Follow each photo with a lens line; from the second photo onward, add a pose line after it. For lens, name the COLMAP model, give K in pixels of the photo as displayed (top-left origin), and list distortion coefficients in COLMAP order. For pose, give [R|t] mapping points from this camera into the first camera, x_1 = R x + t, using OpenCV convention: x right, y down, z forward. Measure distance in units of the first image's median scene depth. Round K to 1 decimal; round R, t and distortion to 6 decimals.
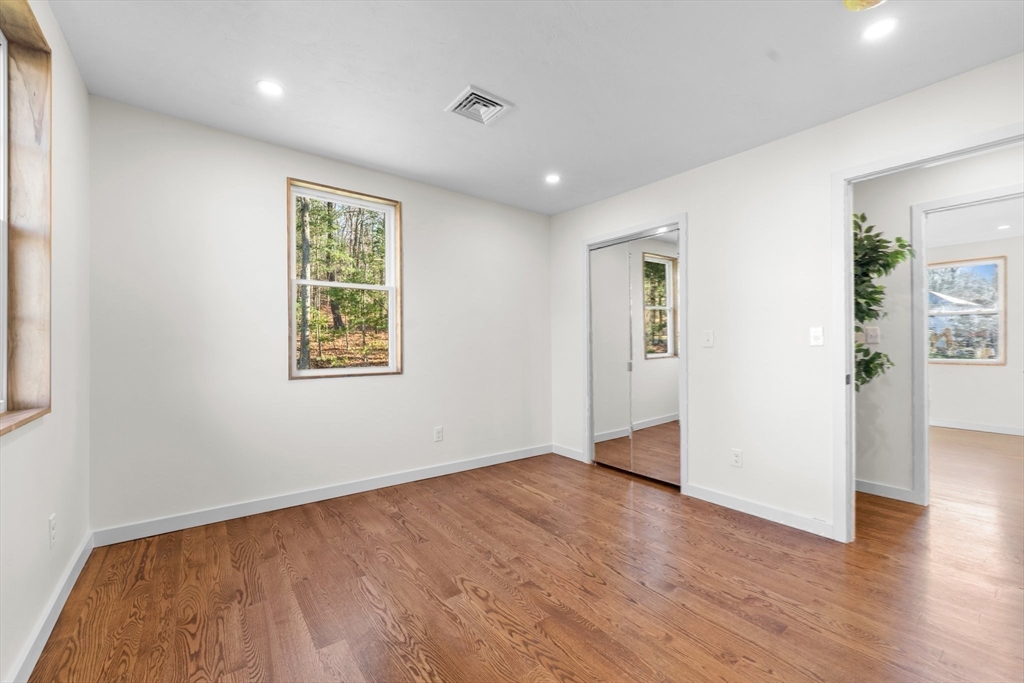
lens RADIAL K [[423.7, 0, 513.8], [0, 423.7, 344.8], [0, 0, 1]] dist [-0.000822, -0.000096]
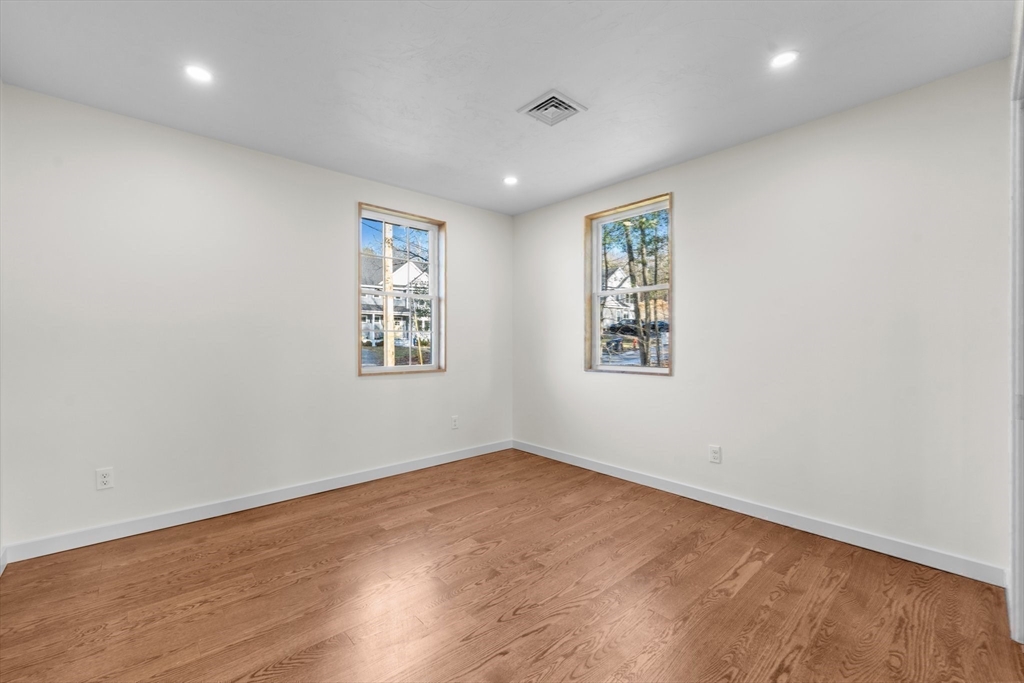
lens RADIAL K [[423.7, 0, 513.8], [0, 423.7, 344.8], [0, 0, 1]] dist [-0.000822, -0.000096]
pose [[0.074365, 0.005648, -0.997215, 0.814178], [-0.006715, 0.999964, 0.005162, -0.006857], [0.997208, 0.006312, 0.074401, 0.721399]]
